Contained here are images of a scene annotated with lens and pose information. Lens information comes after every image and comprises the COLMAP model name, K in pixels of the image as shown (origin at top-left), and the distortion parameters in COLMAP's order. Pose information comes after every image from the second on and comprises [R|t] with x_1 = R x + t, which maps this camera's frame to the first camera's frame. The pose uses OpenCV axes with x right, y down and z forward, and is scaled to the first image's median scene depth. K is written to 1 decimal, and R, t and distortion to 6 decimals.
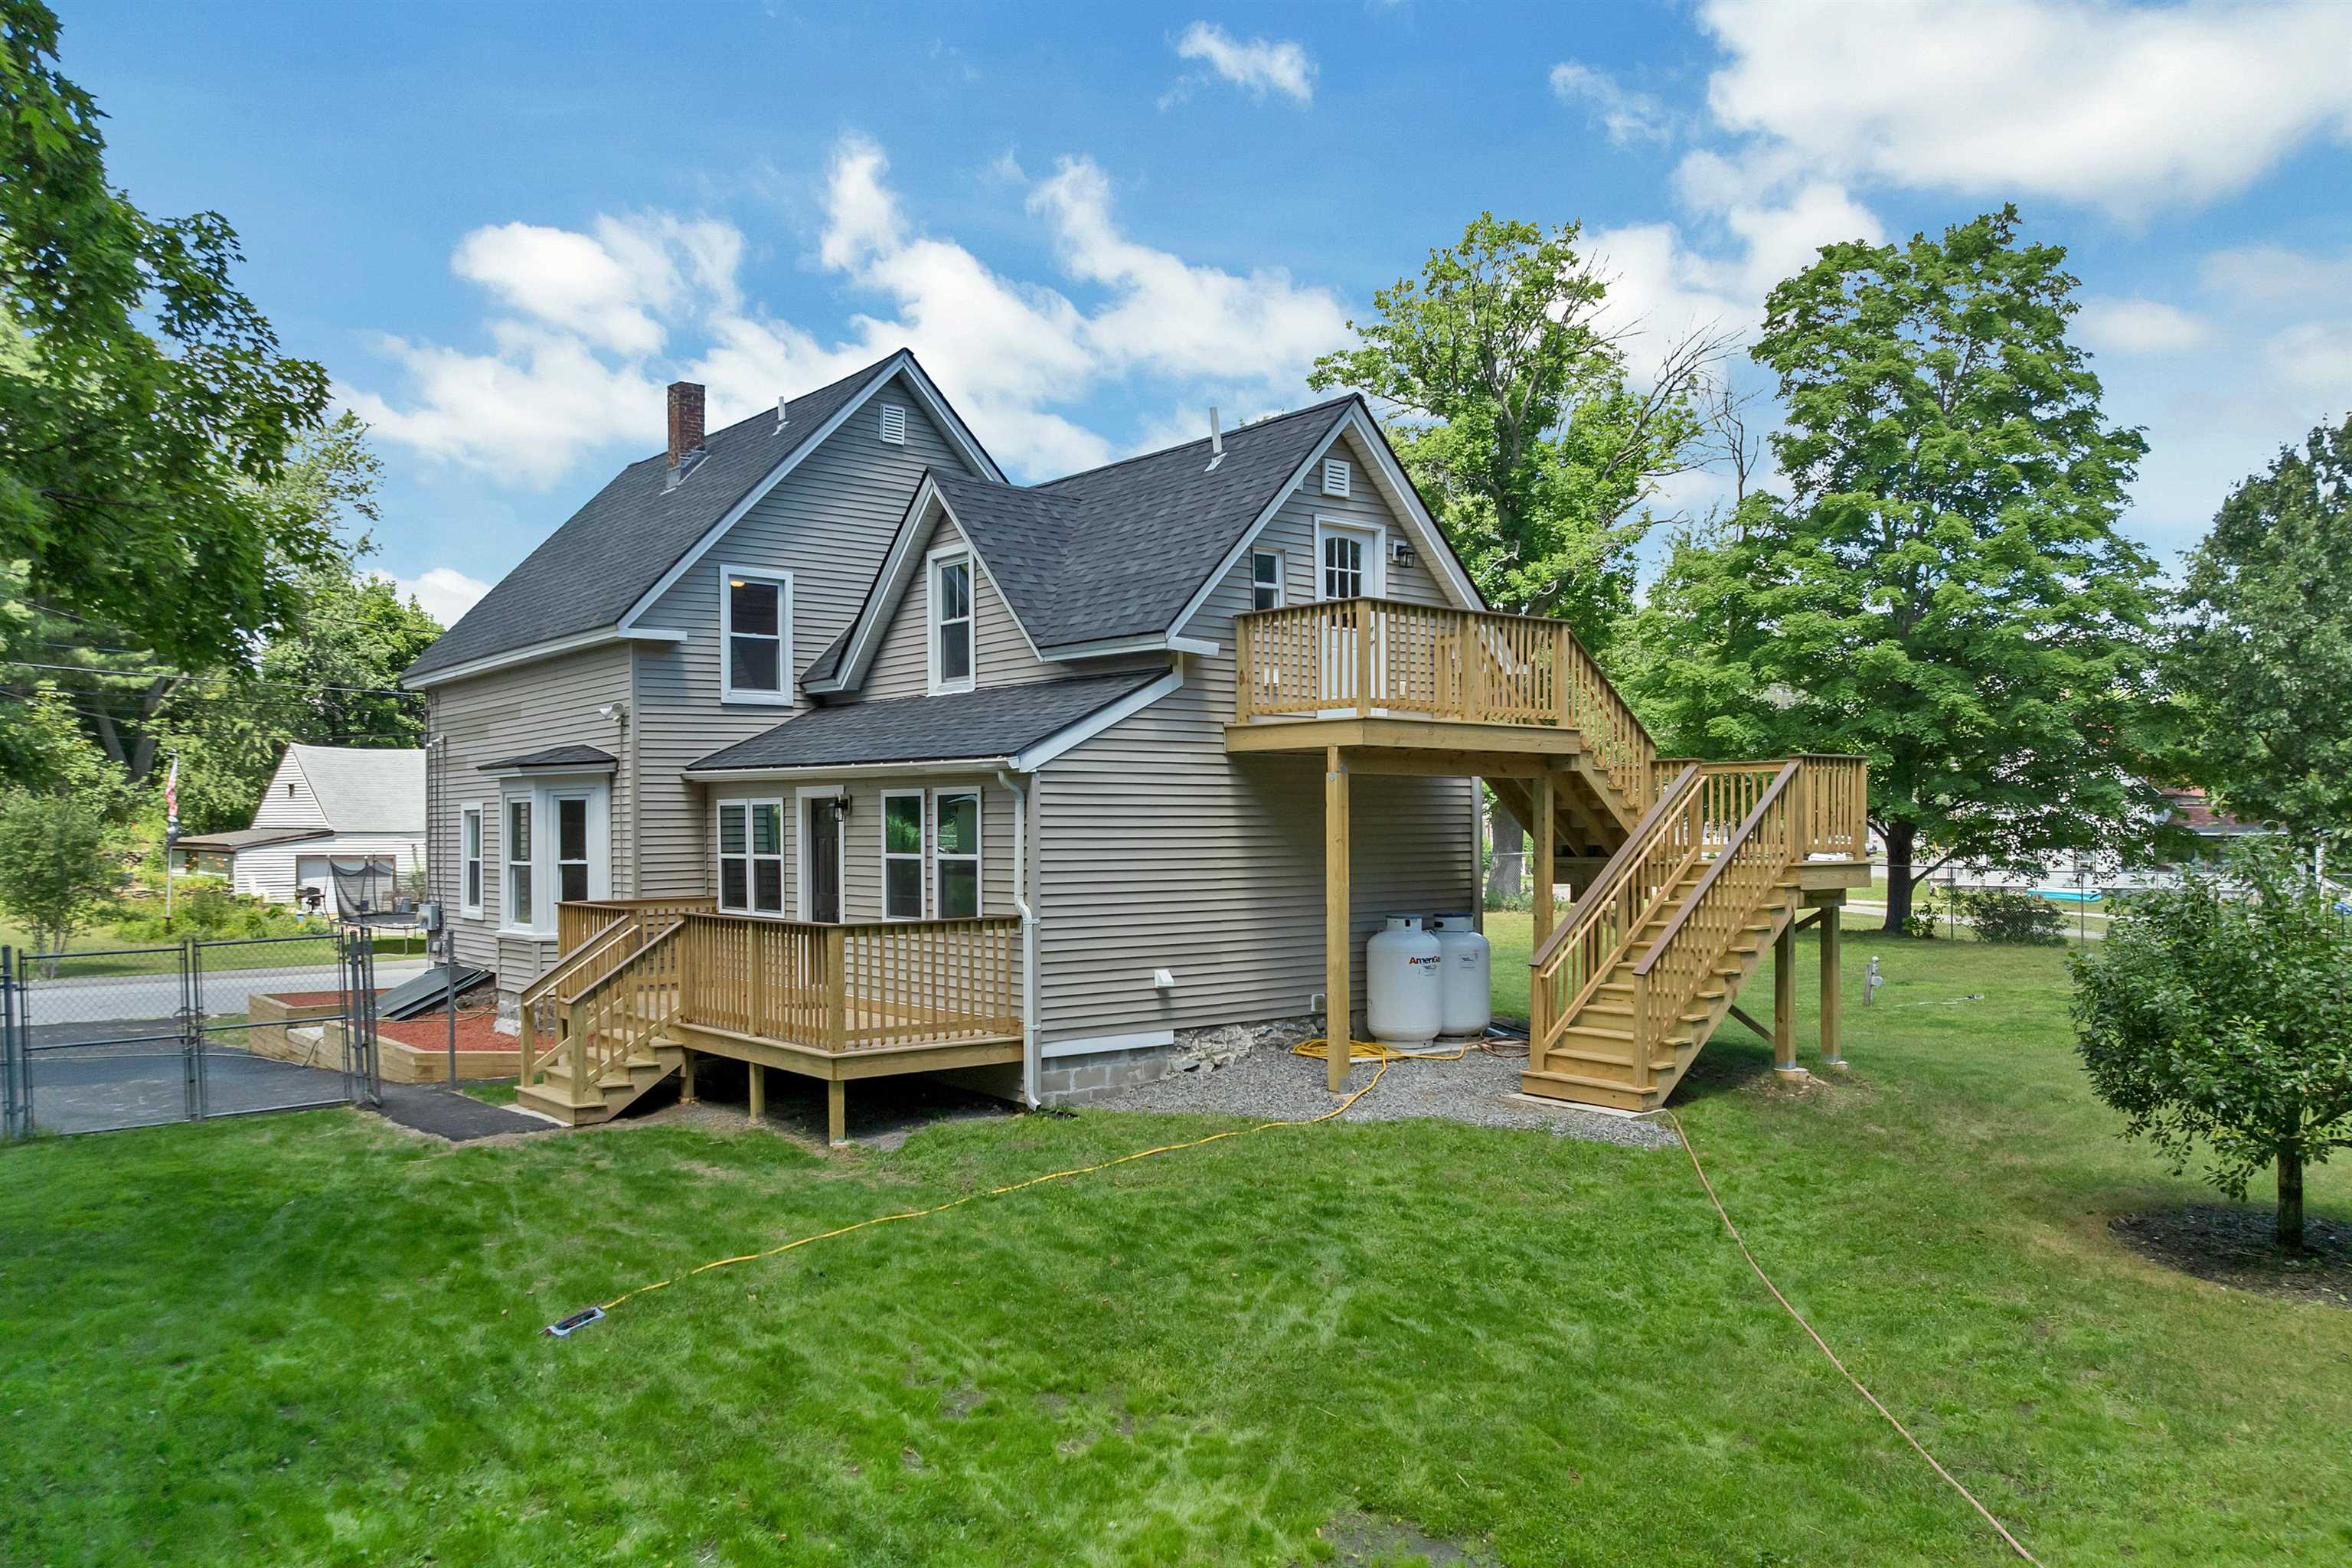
lens RADIAL K [[1689.1, 0, 1178.4], [0, 1689.1, 801.8], [0, 0, 1]] dist [-0.048354, 0.018211]
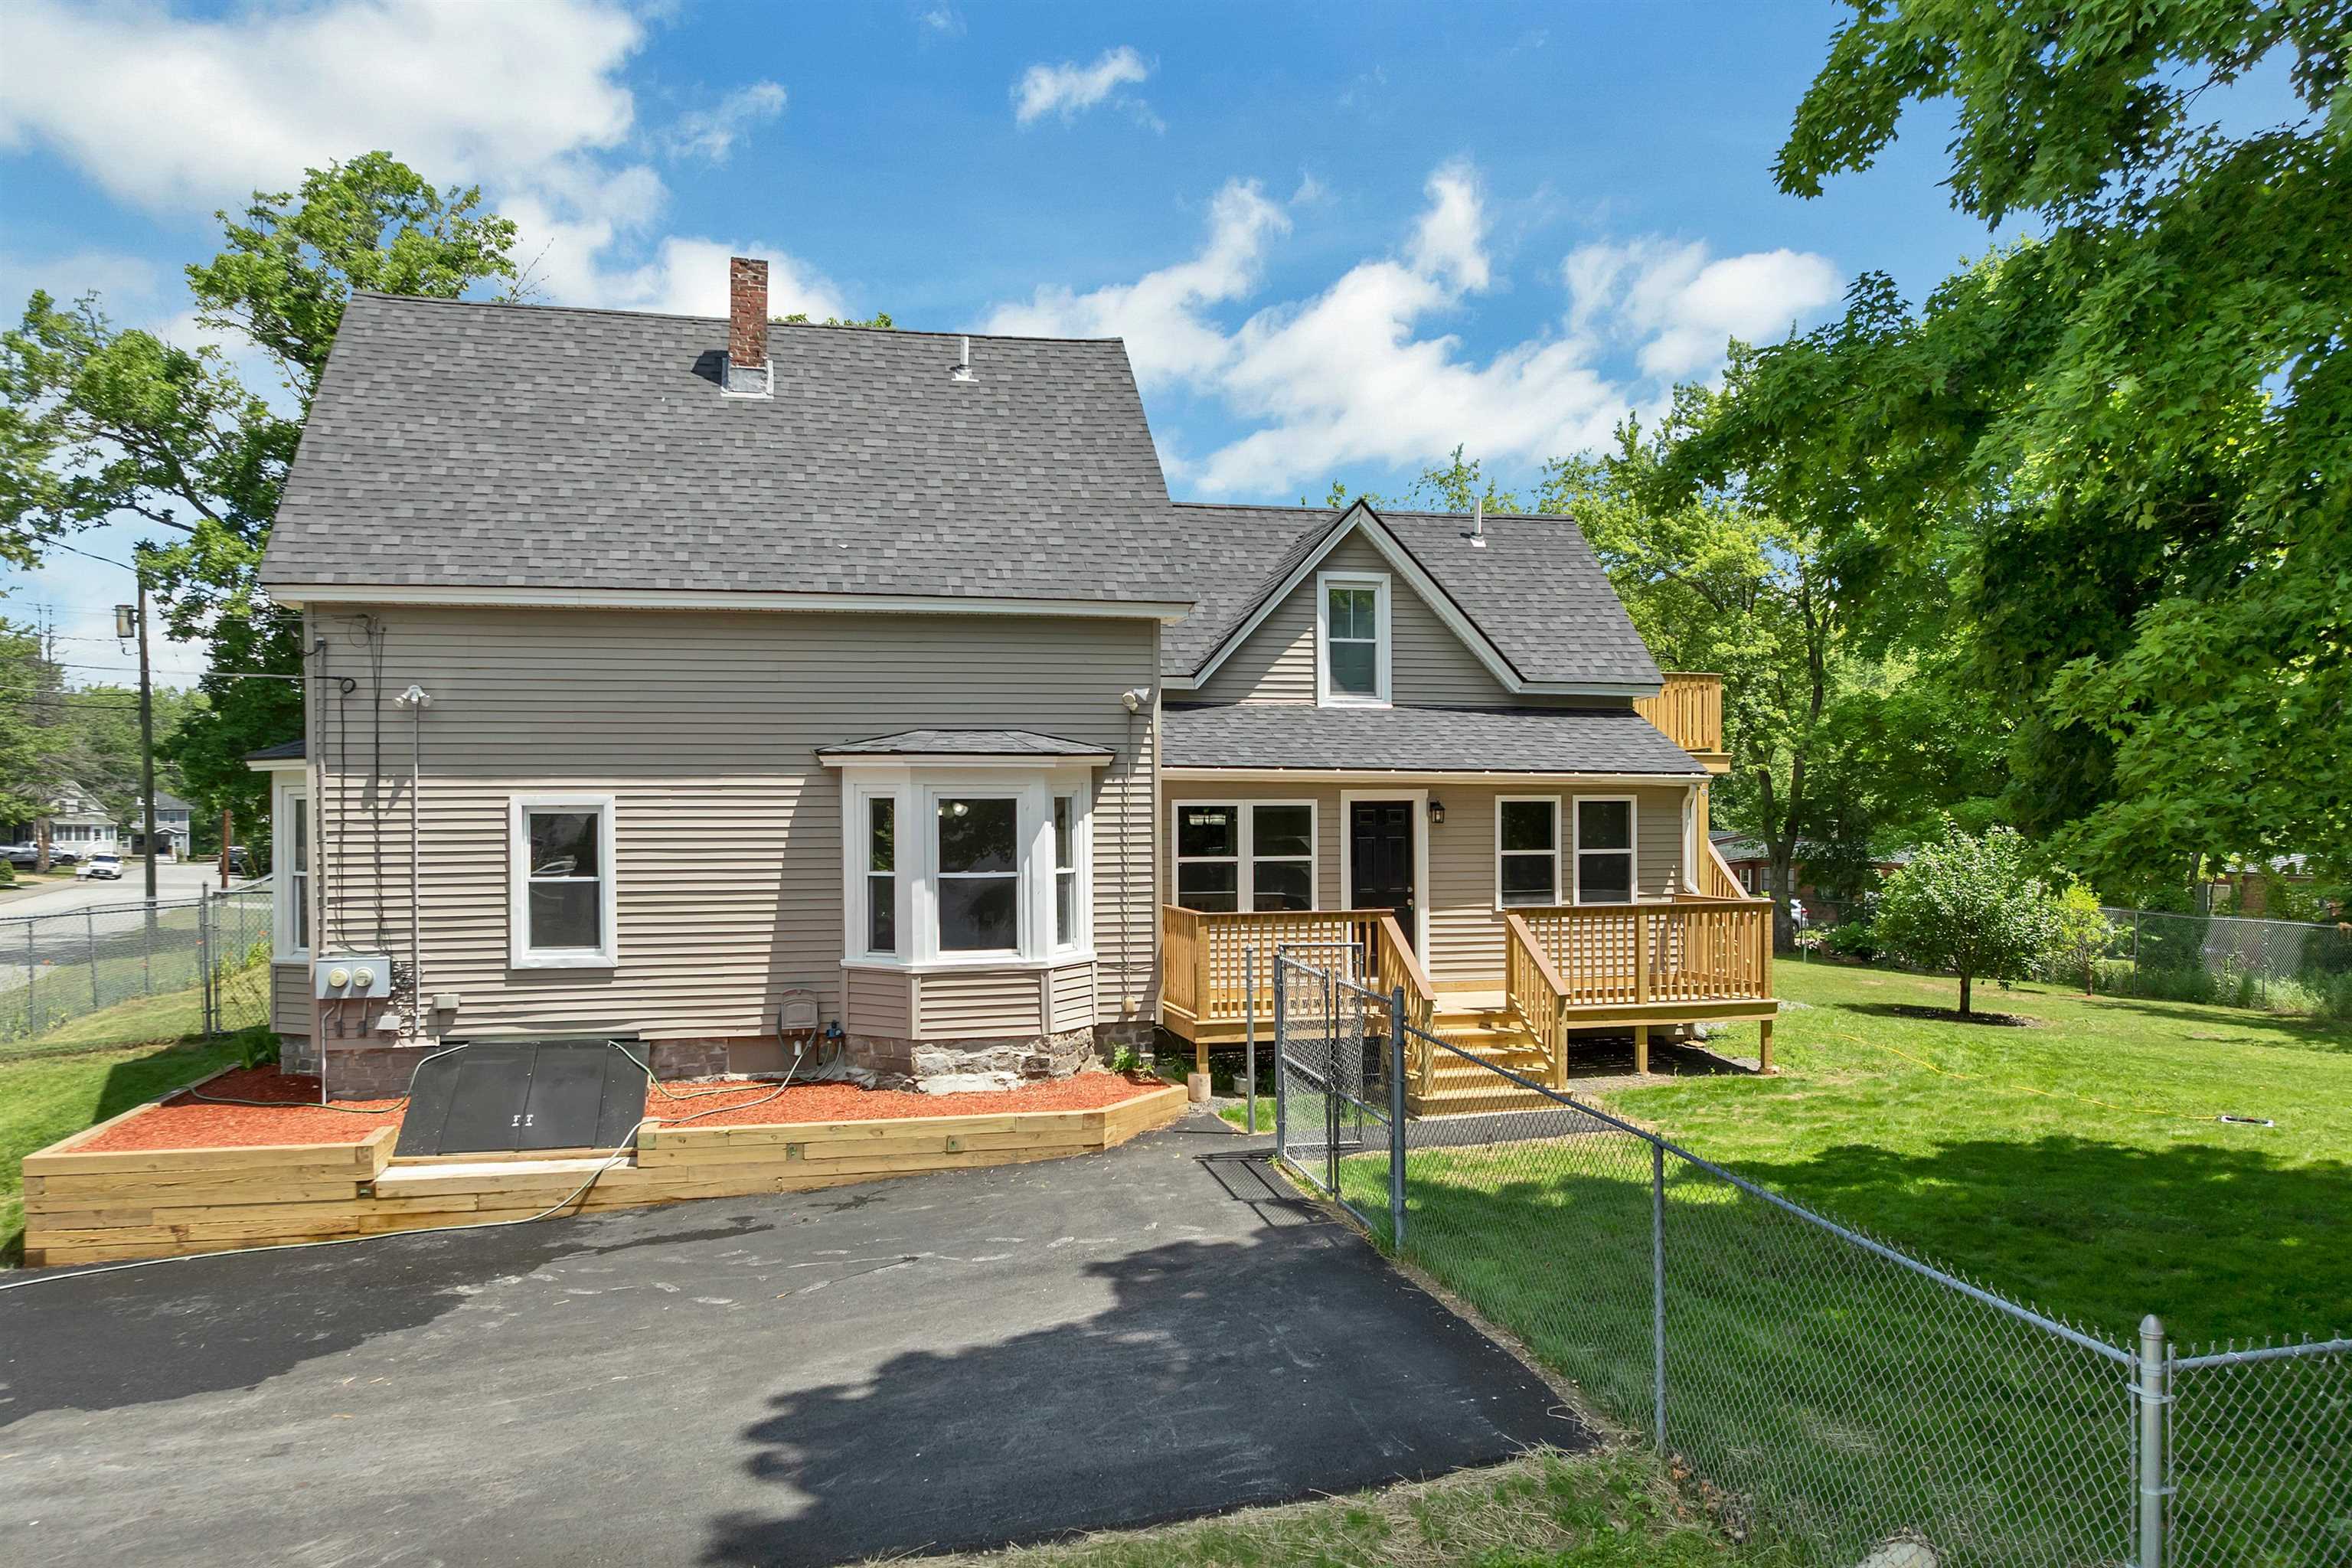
lens RADIAL K [[1689.1, 0, 1167.5], [0, 1689.1, 772.7], [0, 0, 1]] dist [-0.048354, 0.018211]
pose [[0.431926, 0.026690, 0.901514, -1.312105], [-0.012587, 0.999643, -0.023565, 0.007070], [-0.901821, -0.001169, 0.432108, 0.707023]]
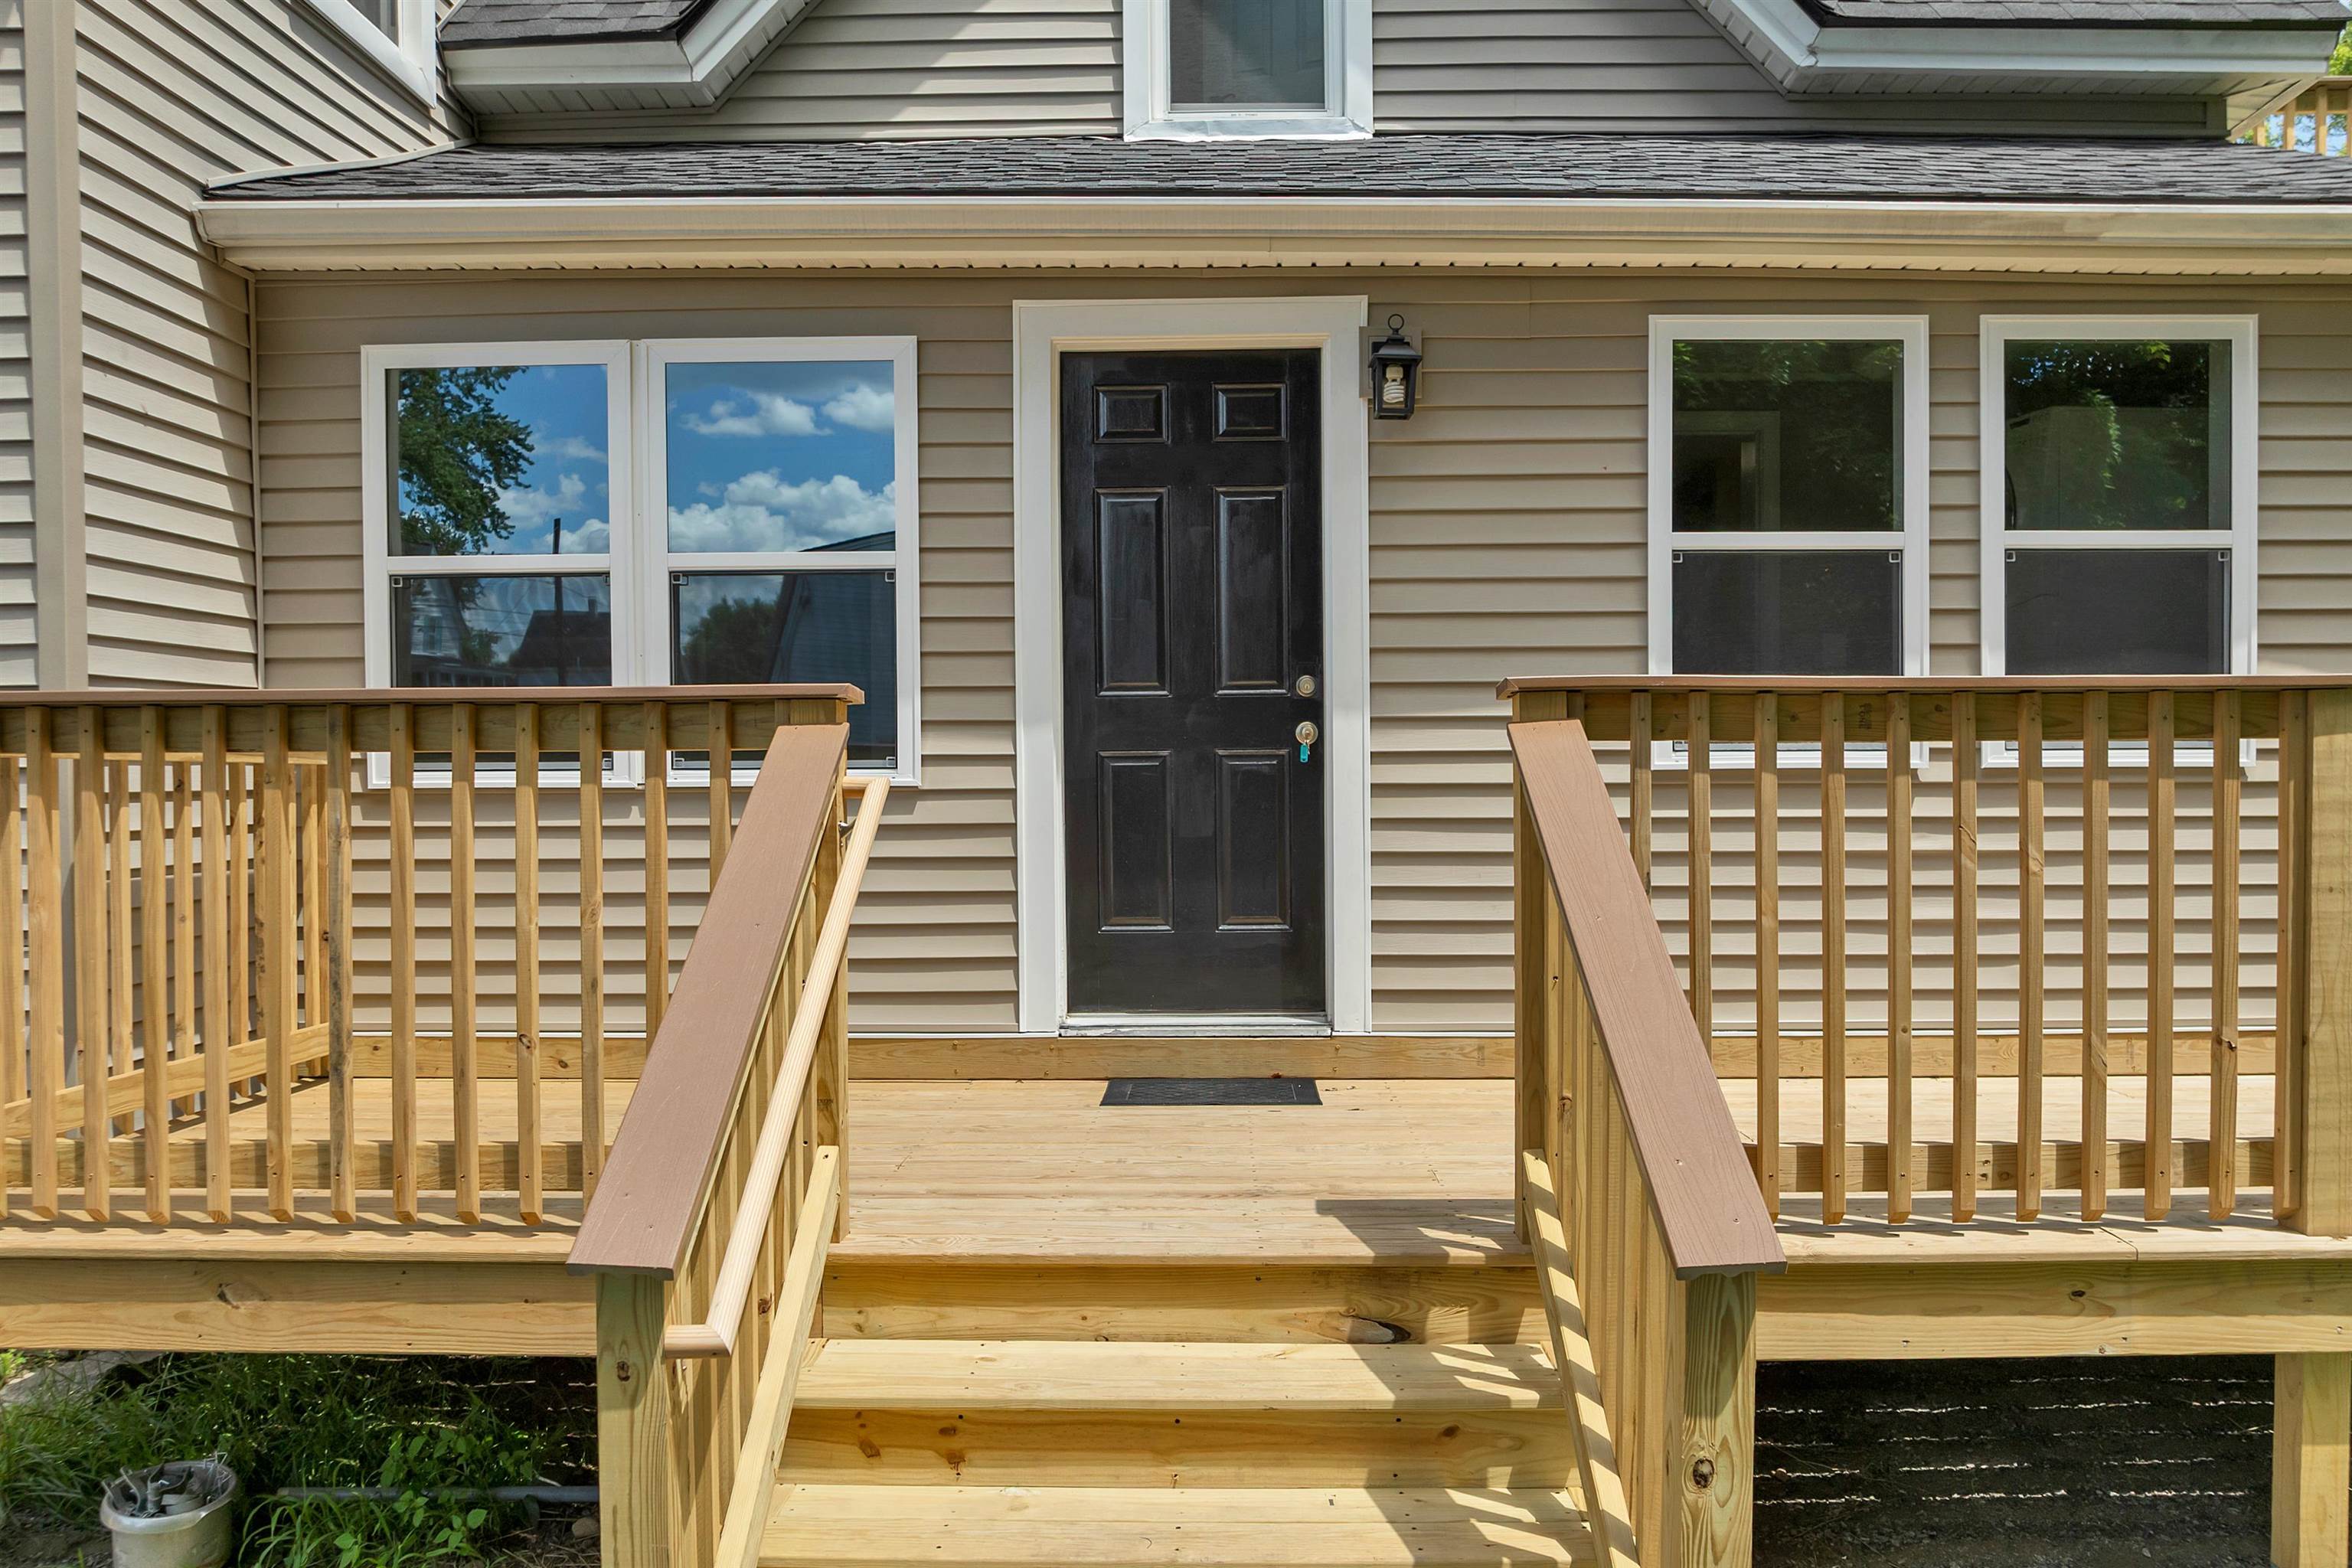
lens RADIAL K [[1689.1, 0, 1191.0], [0, 1689.1, 802.4], [0, 0, 1]] dist [-0.048354, 0.018211]
pose [[0.655771, -0.000542, 0.754959, -0.450033], [-0.012169, 0.999862, 0.011288, 0.075349], [-0.754862, -0.016590, 0.655674, 0.869244]]
